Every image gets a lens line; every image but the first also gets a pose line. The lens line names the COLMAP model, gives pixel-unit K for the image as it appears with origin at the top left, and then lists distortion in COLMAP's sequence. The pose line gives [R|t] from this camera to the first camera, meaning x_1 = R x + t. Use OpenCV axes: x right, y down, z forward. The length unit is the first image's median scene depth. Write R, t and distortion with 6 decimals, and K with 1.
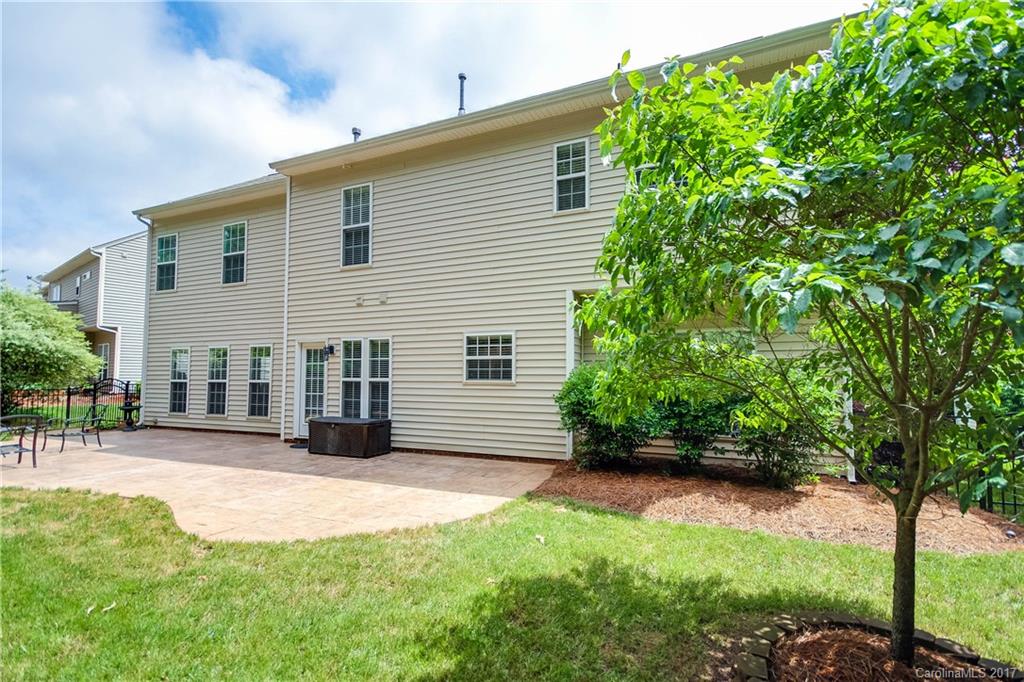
lens RADIAL K [[501.7, 0, 512.0], [0, 501.7, 341.0], [0, 0, 1]] dist [-0.000720, -0.000051]
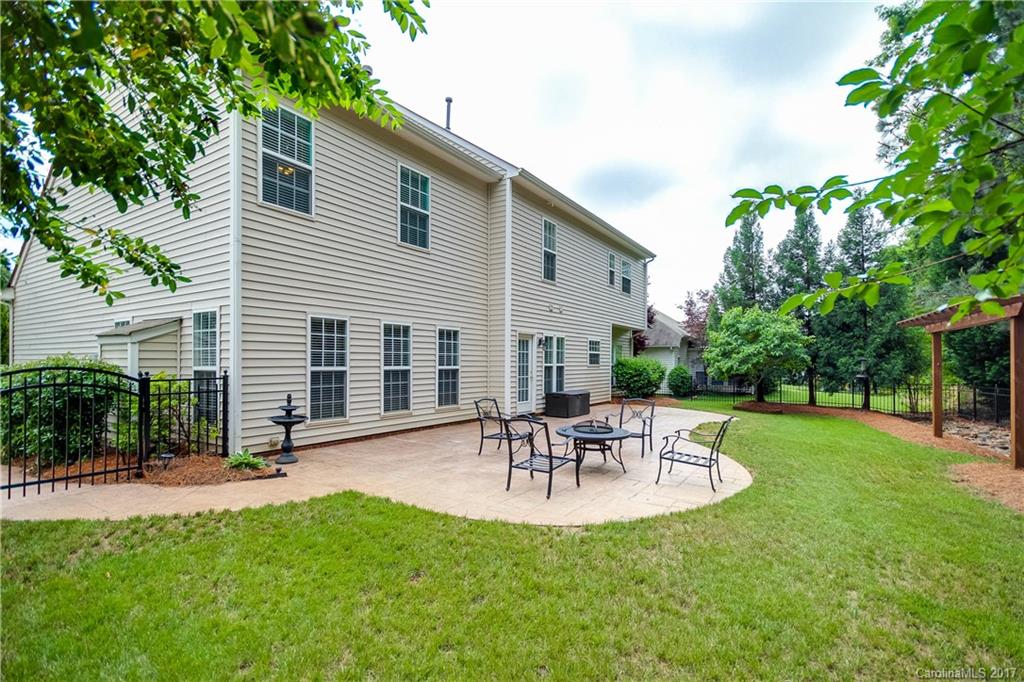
lens RADIAL K [[478.7, 0, 512.0], [0, 478.7, 358.6], [0, 0, 1]] dist [-0.000159, -0.000005]
pose [[0.134375, 0.003766, 0.990923, -1.342370], [-0.076366, 0.997058, 0.006566, 0.049022], [-0.987984, -0.076555, 0.134267, 0.759062]]
